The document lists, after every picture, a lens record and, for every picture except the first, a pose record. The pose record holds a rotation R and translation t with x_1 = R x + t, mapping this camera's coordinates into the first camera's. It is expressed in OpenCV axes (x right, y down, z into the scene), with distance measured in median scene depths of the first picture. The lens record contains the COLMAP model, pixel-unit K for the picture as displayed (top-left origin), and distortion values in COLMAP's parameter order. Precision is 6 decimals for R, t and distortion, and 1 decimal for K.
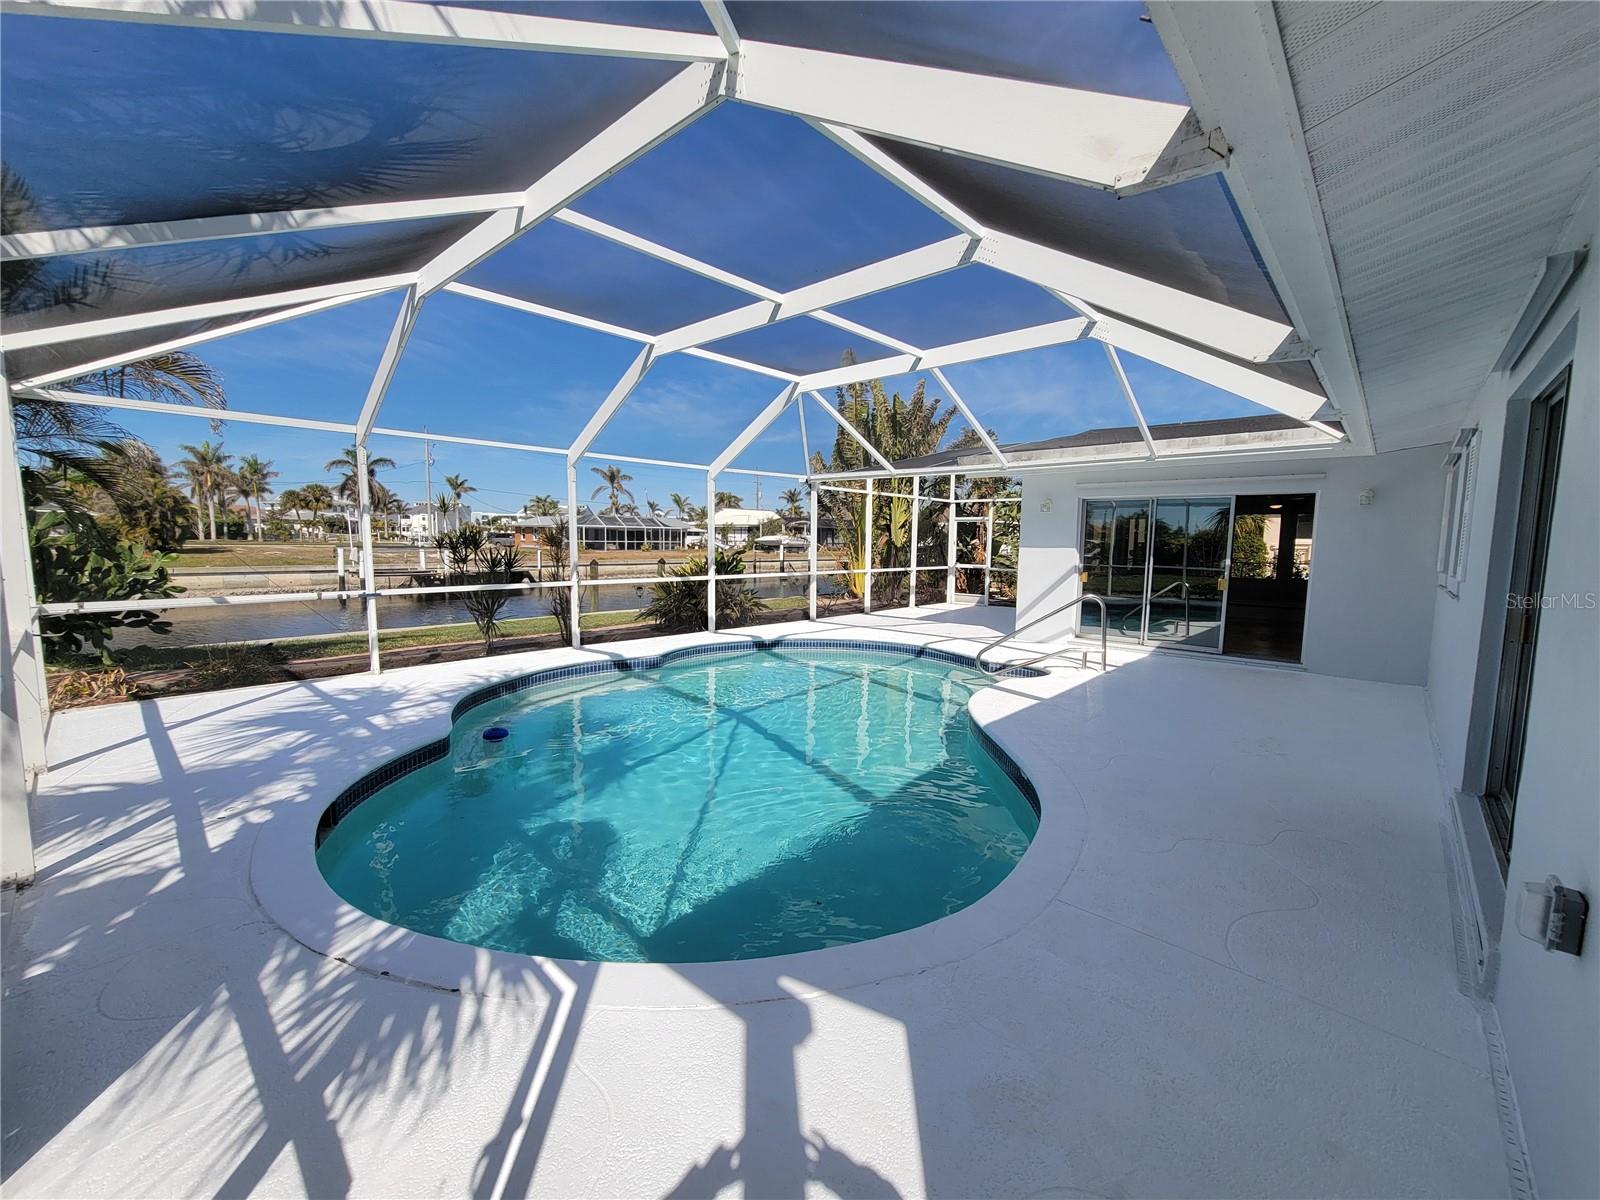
lens RADIAL K [[655.6, 0, 800.6], [0, 655.6, 603.6], [0, 0, 1]] dist [-0.006823, 0.003126]
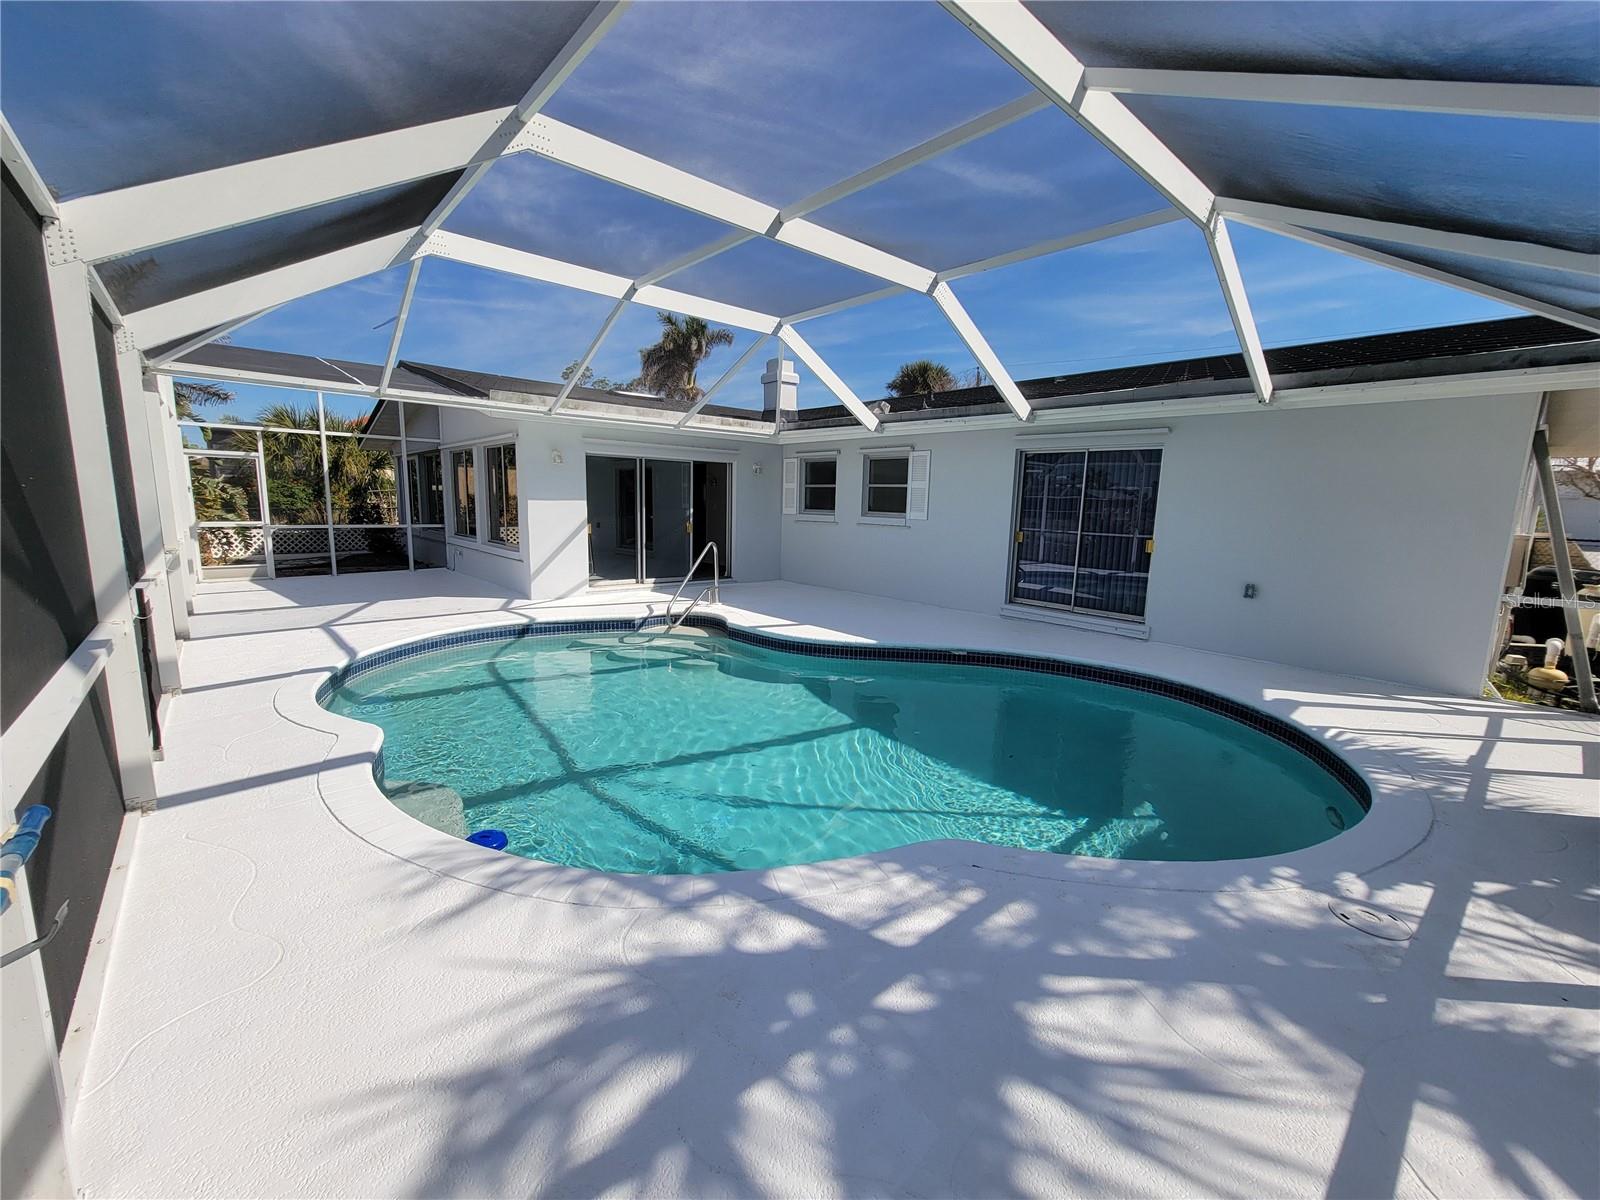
lens RADIAL K [[655.6, 0, 800.6], [0, 655.6, 603.6], [0, 0, 1]] dist [-0.006823, 0.003126]
pose [[0.111820, -0.164313, 0.980050, -1.539186], [0.069986, 0.985088, 0.157173, -0.168944], [-0.991261, 0.051015, 0.121652, 1.470995]]
